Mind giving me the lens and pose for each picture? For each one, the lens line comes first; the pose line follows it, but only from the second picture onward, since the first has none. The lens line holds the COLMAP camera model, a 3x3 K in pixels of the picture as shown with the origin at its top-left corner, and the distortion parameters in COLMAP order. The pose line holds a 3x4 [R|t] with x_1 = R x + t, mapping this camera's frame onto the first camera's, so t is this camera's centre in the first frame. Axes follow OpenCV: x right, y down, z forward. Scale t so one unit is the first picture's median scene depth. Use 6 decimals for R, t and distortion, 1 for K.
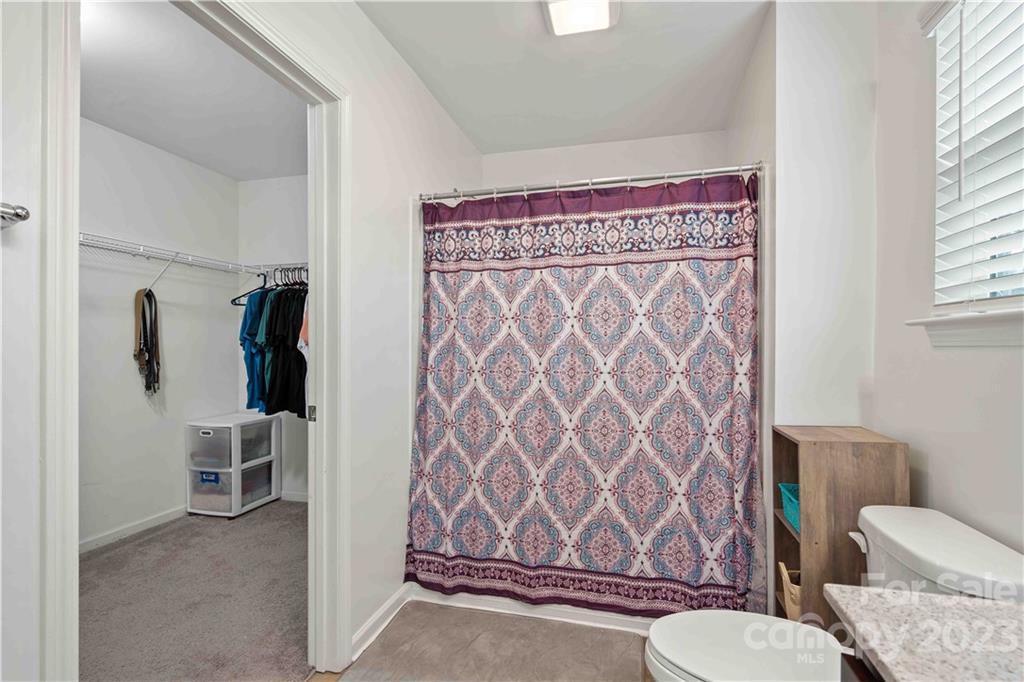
lens RADIAL K [[469.8, 0, 507.5], [0, 469.8, 338.0], [0, 0, 1]] dist [-0.002126, -0.000300]
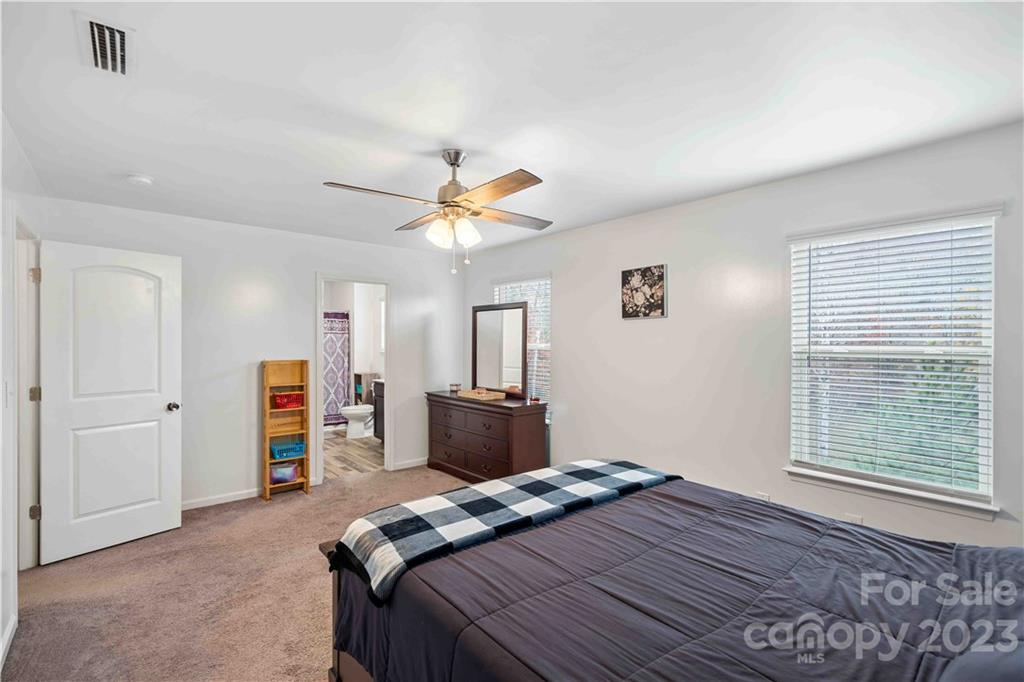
lens RADIAL K [[469.8, 0, 507.5], [0, 469.8, 338.0], [0, 0, 1]] dist [-0.002126, -0.000300]
pose [[0.577852, -0.007637, 0.816106, -2.005362], [0.006605, 0.999967, 0.004681, -0.141568], [-0.816115, 0.002685, 0.577884, -2.489060]]
